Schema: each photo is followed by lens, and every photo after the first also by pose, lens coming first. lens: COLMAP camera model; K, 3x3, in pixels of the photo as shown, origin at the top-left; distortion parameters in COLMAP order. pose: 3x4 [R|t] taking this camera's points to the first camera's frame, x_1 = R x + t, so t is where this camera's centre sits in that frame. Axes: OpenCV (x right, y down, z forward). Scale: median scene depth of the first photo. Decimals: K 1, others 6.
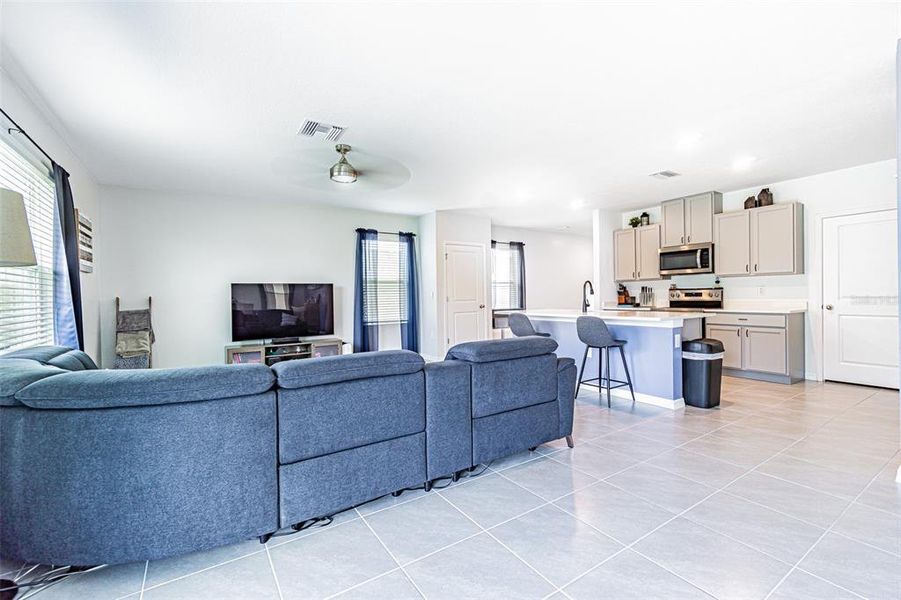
lens RADIAL K [[361.6, 0, 461.7], [0, 361.6, 300.7], [0, 0, 1]] dist [0.000647, 0.000024]
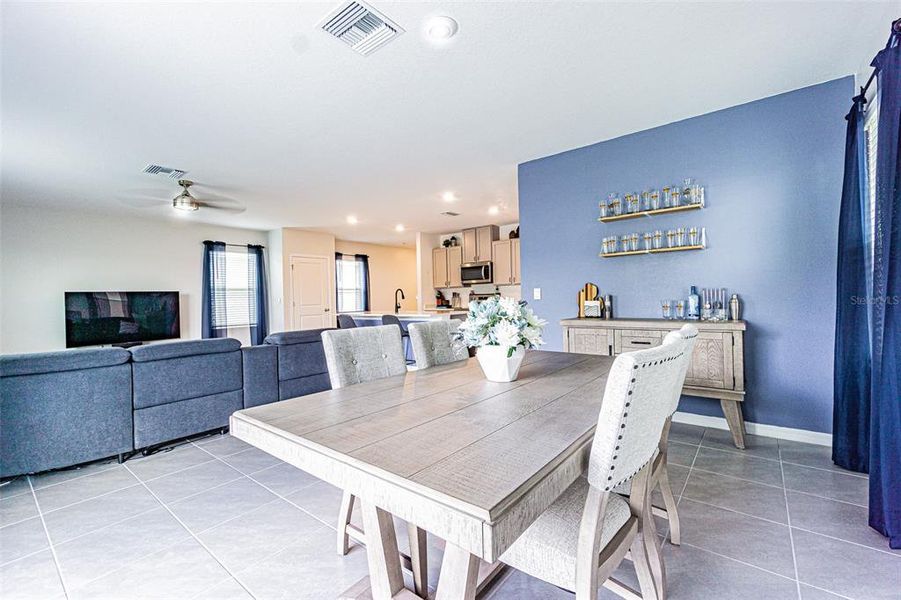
lens RADIAL K [[352.5, 0, 435.7], [0, 352.5, 299.6], [0, 0, 1]] dist [-0.000926, 0.000023]
pose [[0.961007, -0.010607, 0.276322, 0.091872], [0.014587, 0.999817, -0.012349, 0.001834], [-0.276140, 0.015899, 0.960986, -0.226400]]
